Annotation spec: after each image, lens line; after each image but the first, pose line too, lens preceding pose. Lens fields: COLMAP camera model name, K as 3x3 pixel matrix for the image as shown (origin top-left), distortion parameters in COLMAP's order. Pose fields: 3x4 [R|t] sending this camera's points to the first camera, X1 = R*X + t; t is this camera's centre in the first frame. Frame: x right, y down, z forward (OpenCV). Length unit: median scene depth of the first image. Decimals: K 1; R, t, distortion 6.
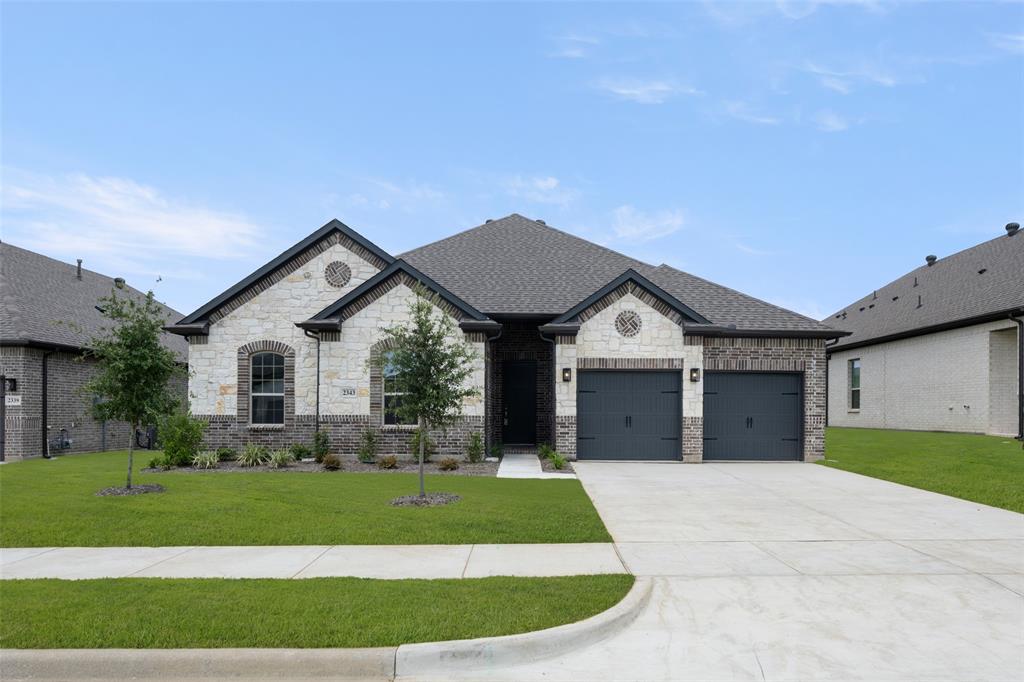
lens RADIAL K [[507.0, 0, 515.2], [0, 507.0, 359.2], [0, 0, 1]] dist [-0.006683, 0.000620]
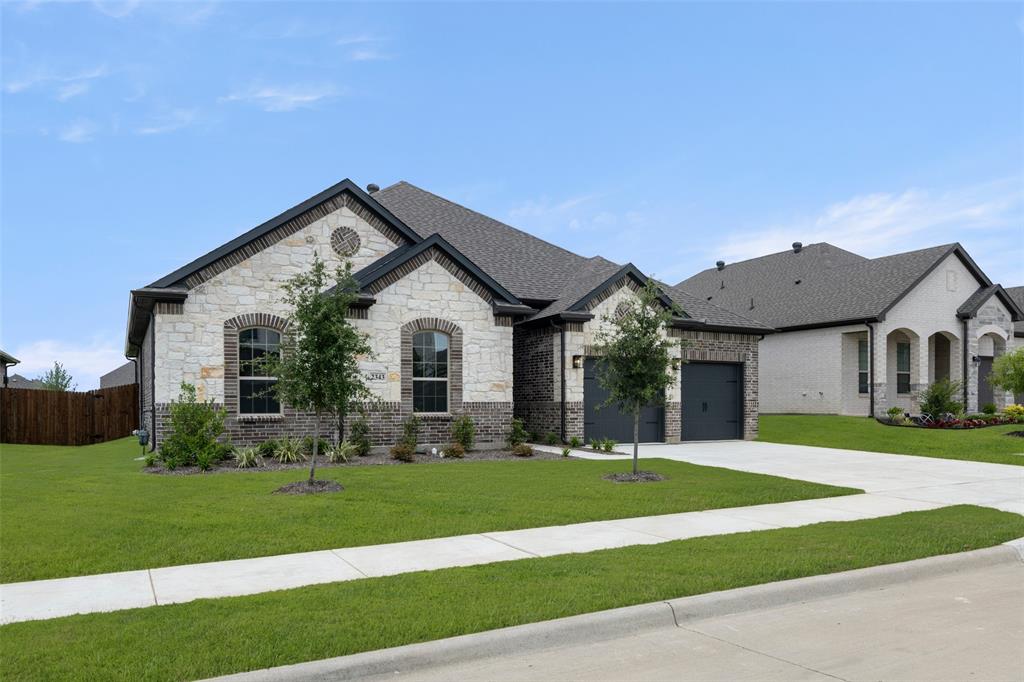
lens RADIAL K [[557.8, 0, 512.6], [0, 557.8, 342.2], [0, 0, 1]] dist [-0.008239, -0.002270]
pose [[0.932349, 0.031676, 0.360169, -0.427429], [-0.031029, 0.999490, -0.007579, 0.004173], [-0.360225, -0.004109, 0.932856, -0.002913]]
